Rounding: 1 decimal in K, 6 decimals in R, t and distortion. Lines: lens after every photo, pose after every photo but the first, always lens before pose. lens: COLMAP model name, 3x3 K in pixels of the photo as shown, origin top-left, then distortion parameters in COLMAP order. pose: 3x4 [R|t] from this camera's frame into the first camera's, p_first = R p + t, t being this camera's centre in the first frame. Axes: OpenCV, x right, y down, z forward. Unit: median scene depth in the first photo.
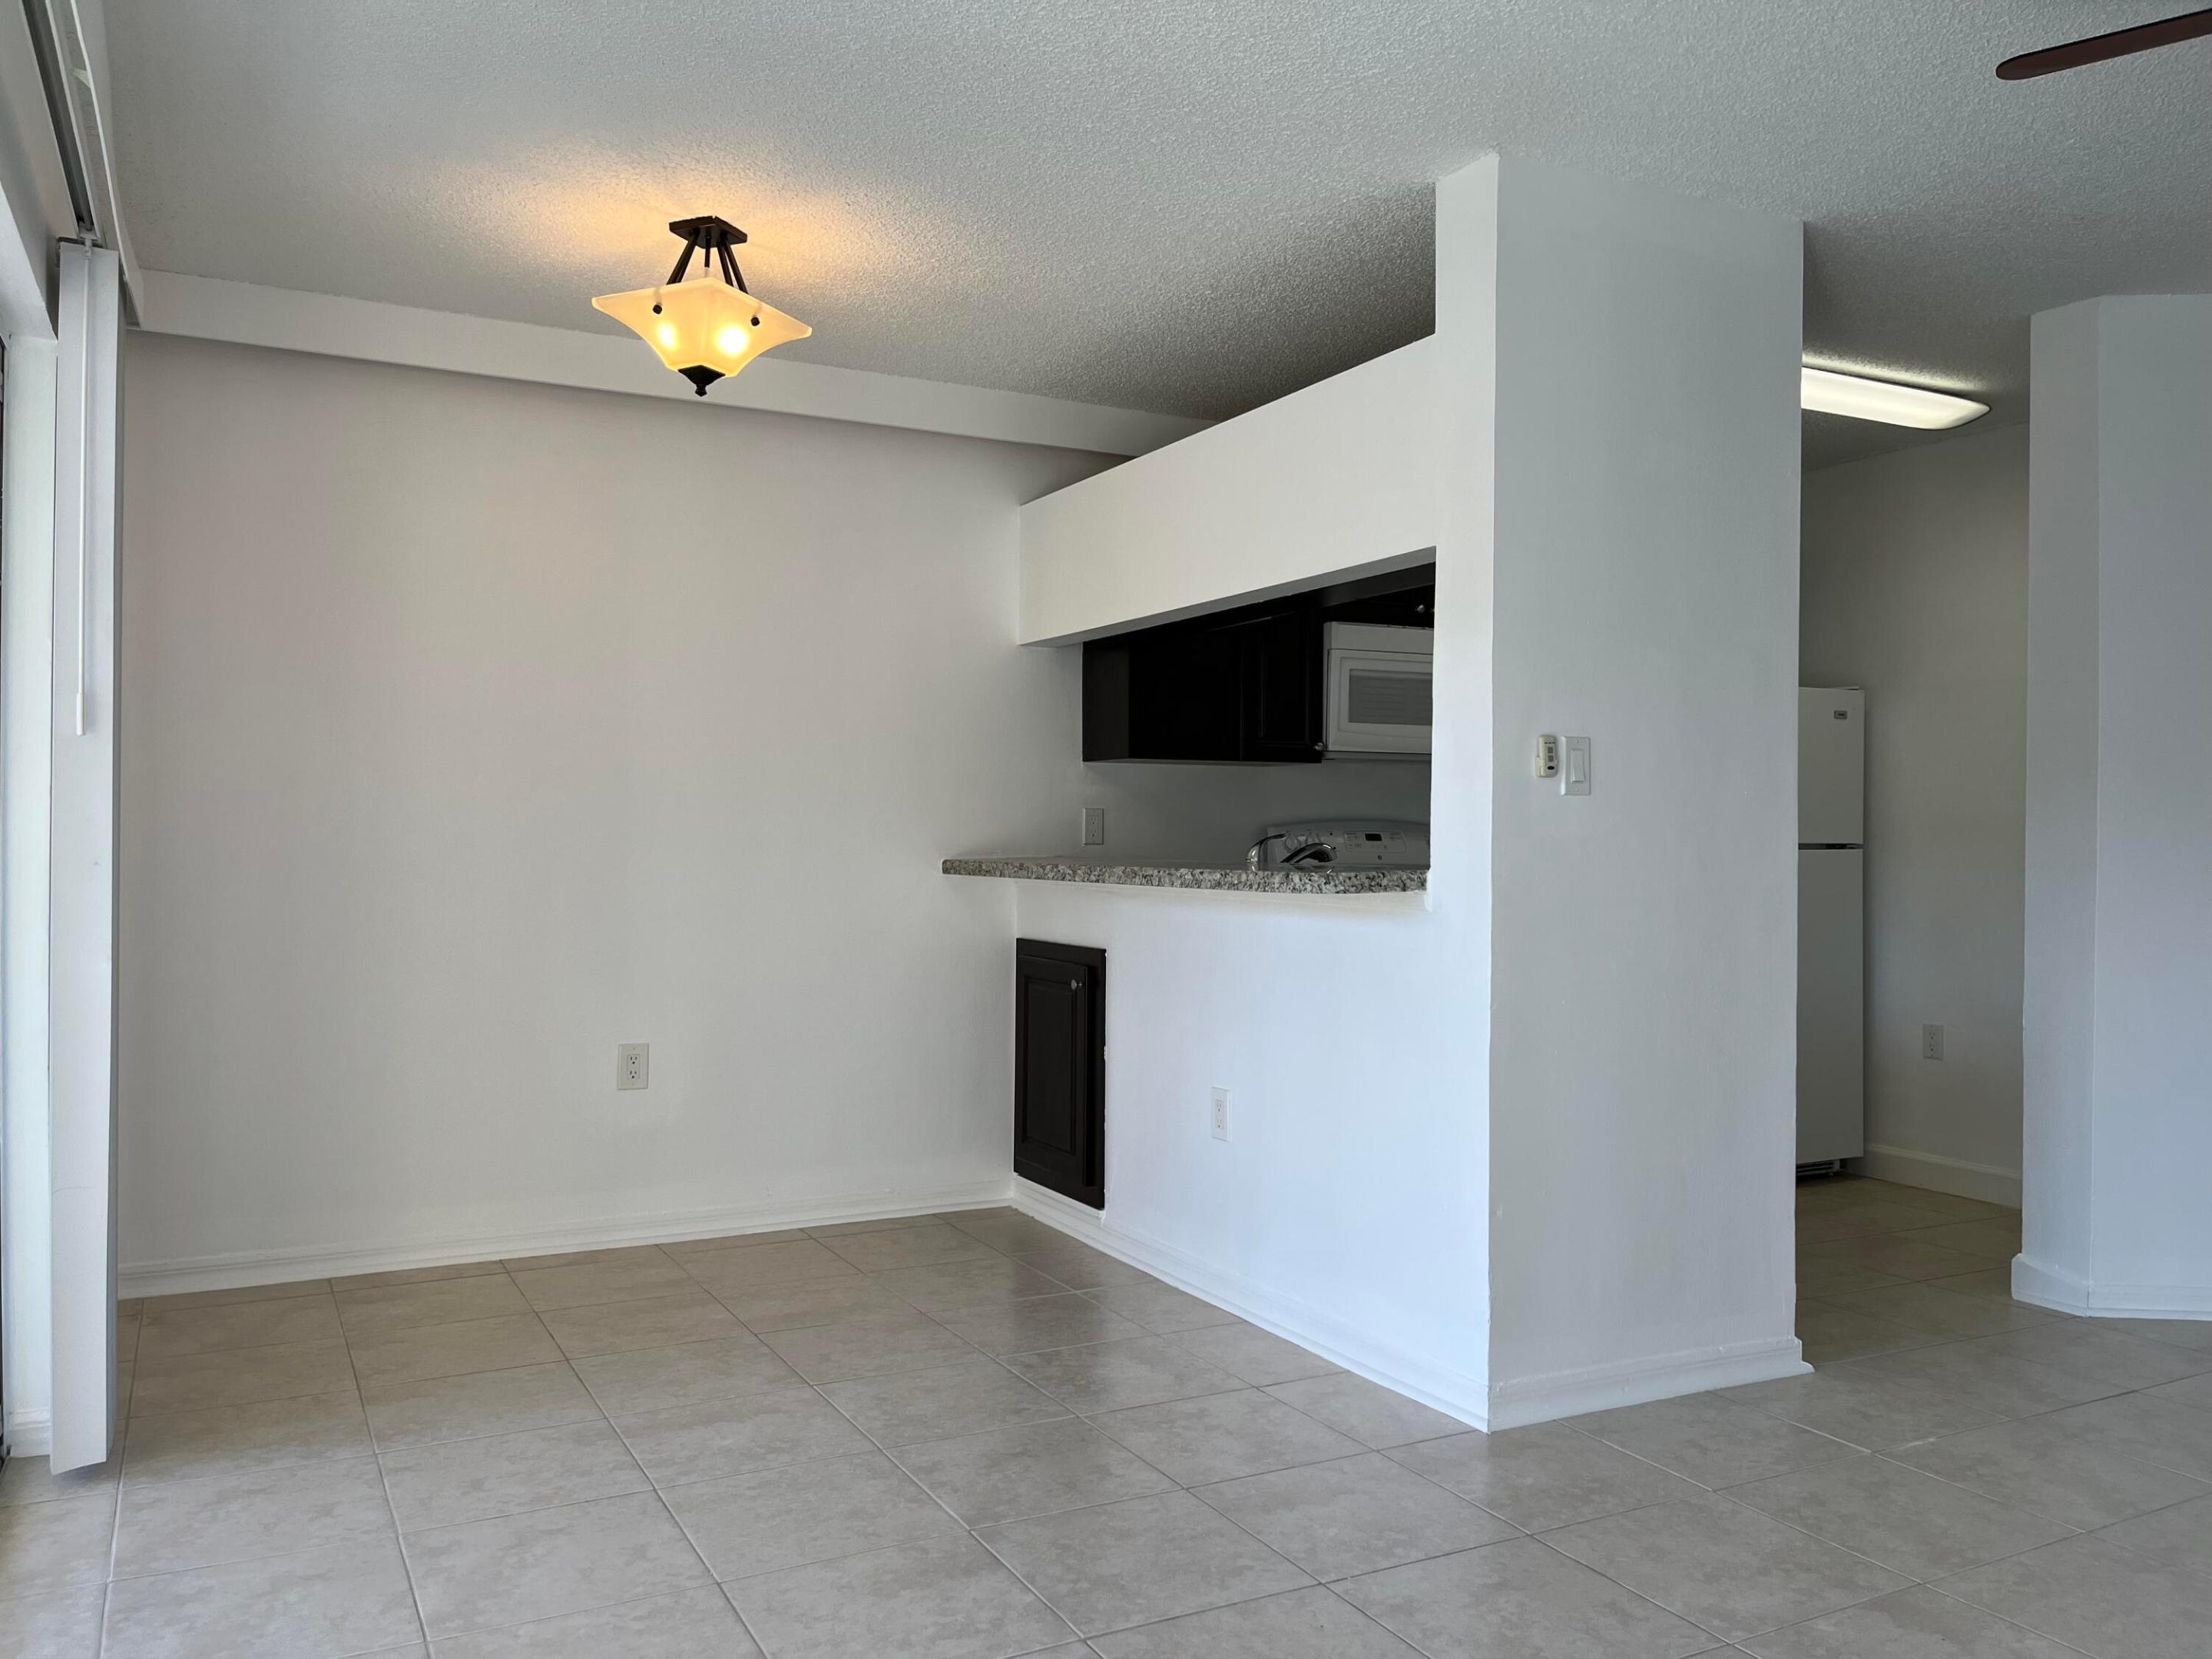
lens RADIAL K [[1664.0, 0, 1112.6], [0, 1664.0, 828.1], [0, 0, 1]] dist [0.042344, -0.045949]
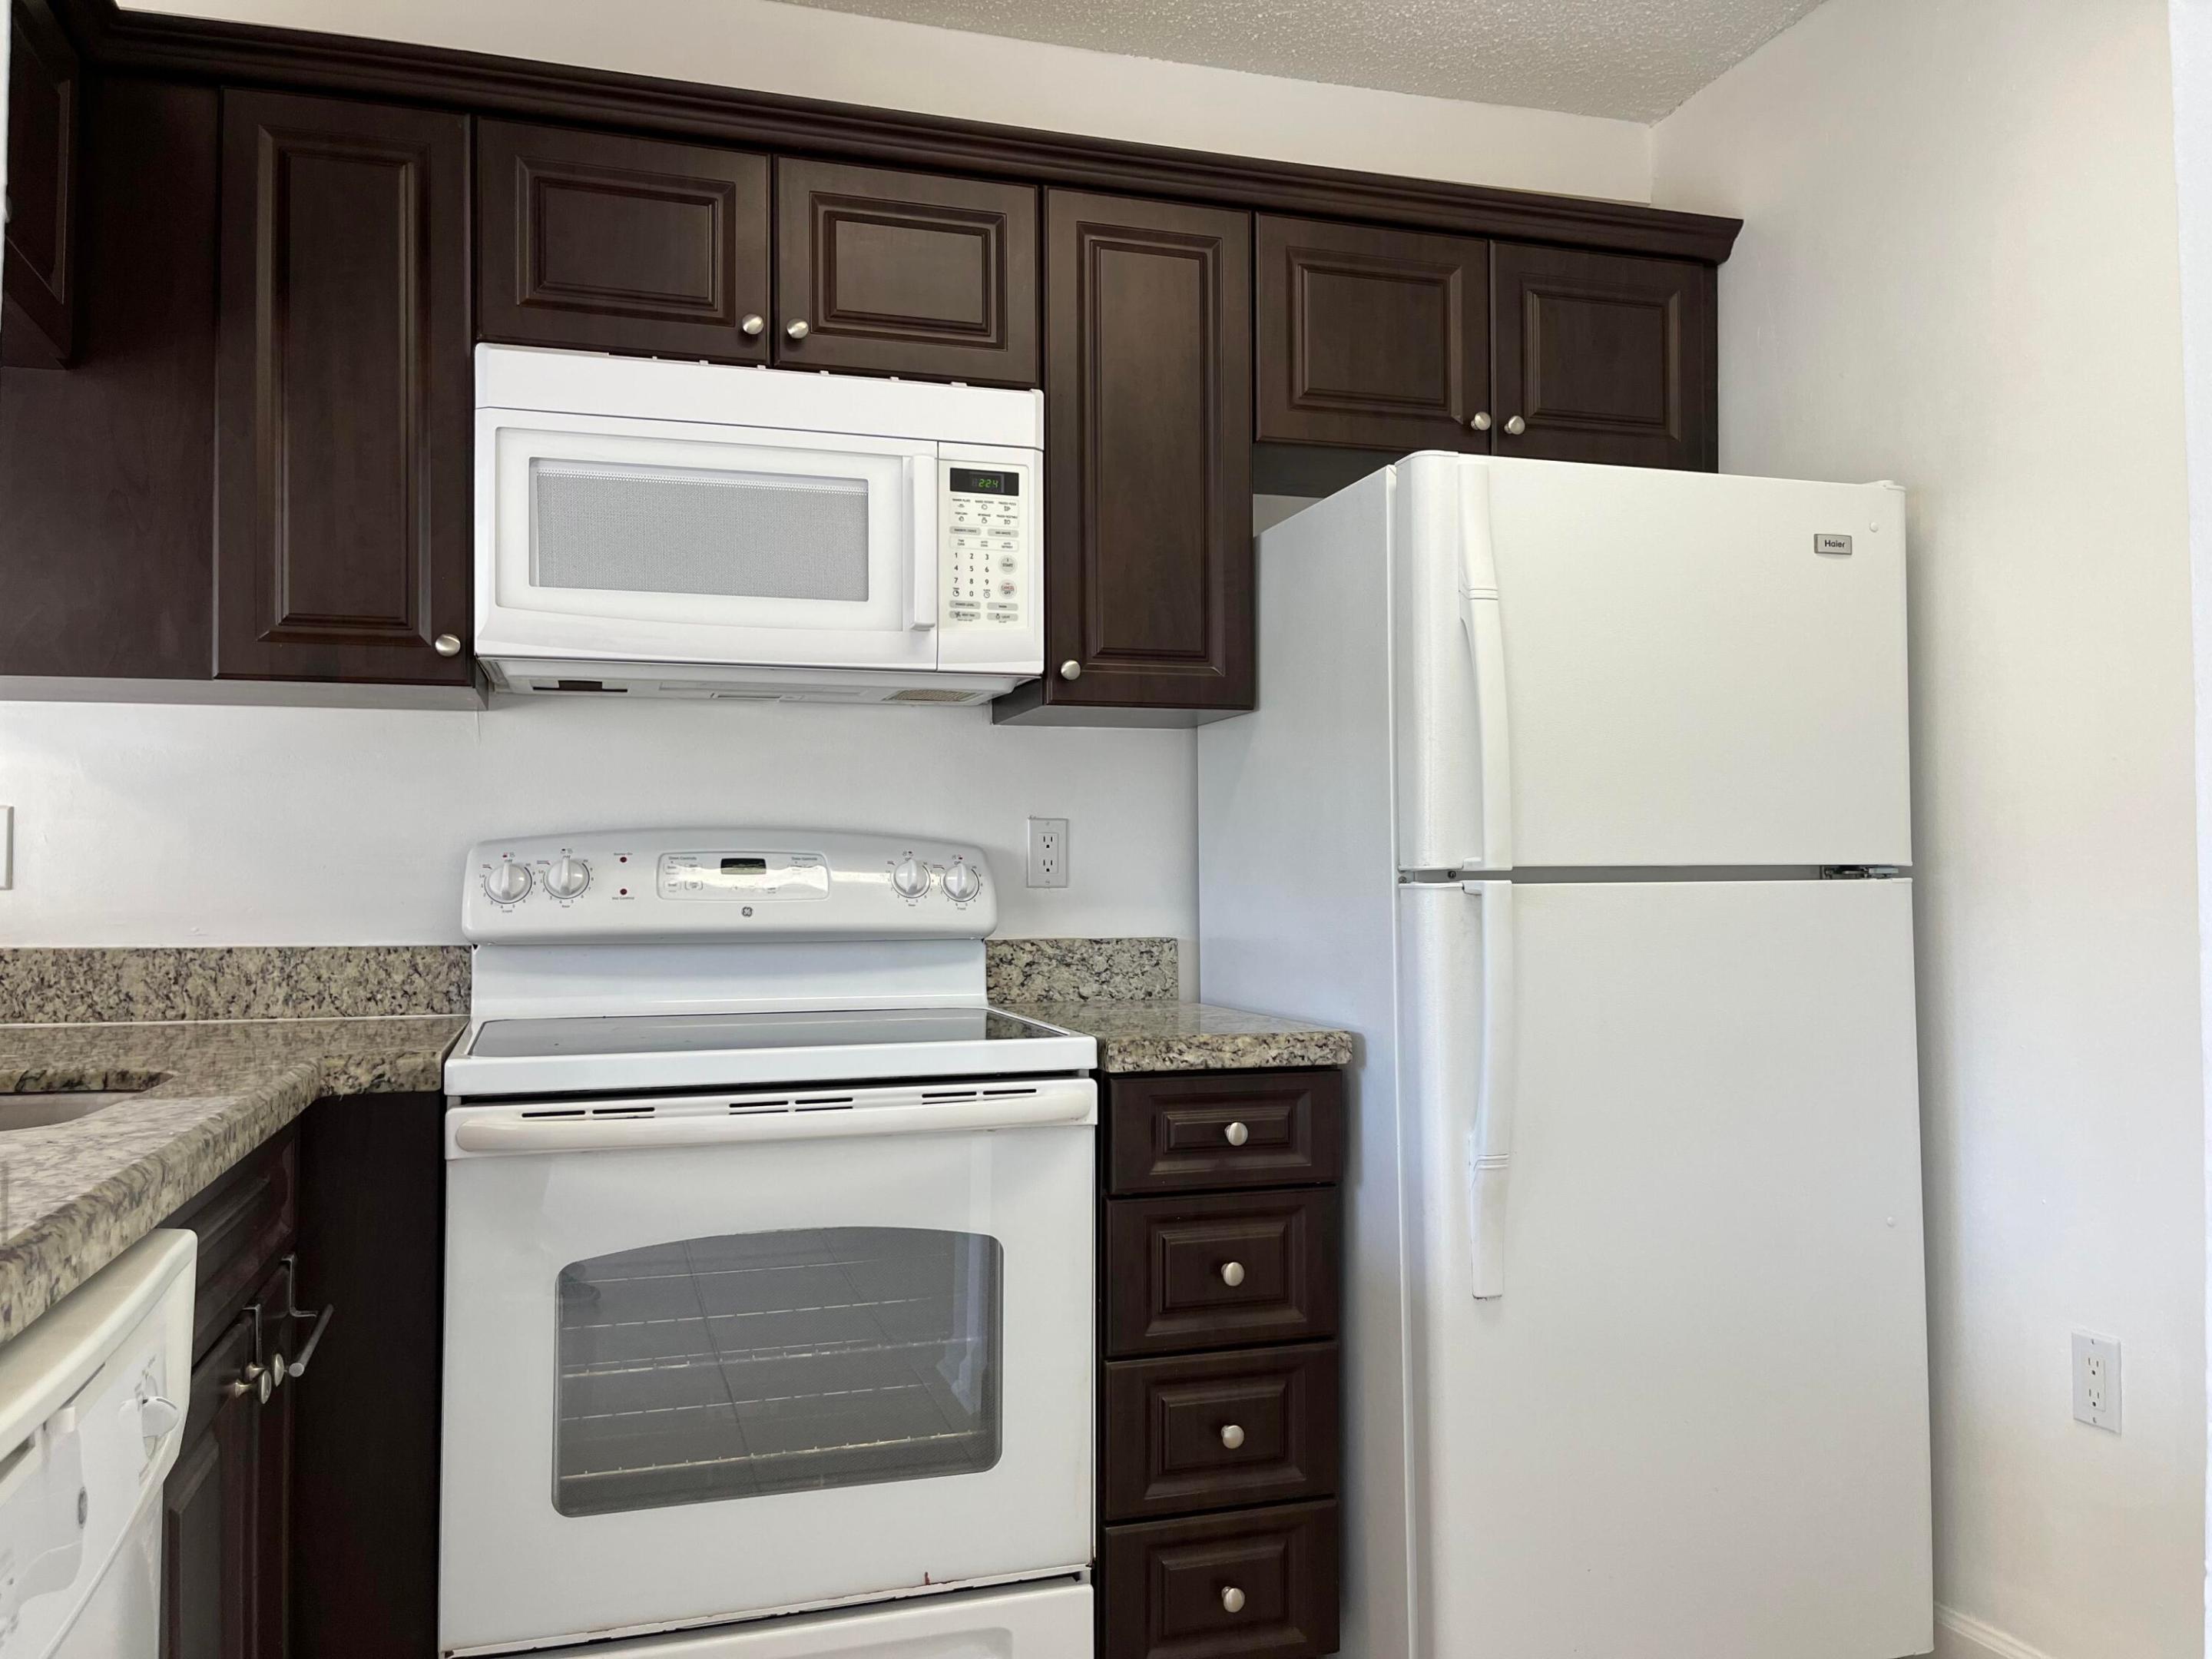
lens RADIAL K [[1664.0, 0, 1099.4], [0, 1664.0, 834.7], [0, 0, 1]] dist [0.042344, -0.045949]
pose [[0.984777, -0.014909, -0.173180, 0.327882], [0.012091, 0.999777, -0.017312, 0.006682], [0.173399, 0.014955, 0.984738, 0.572366]]
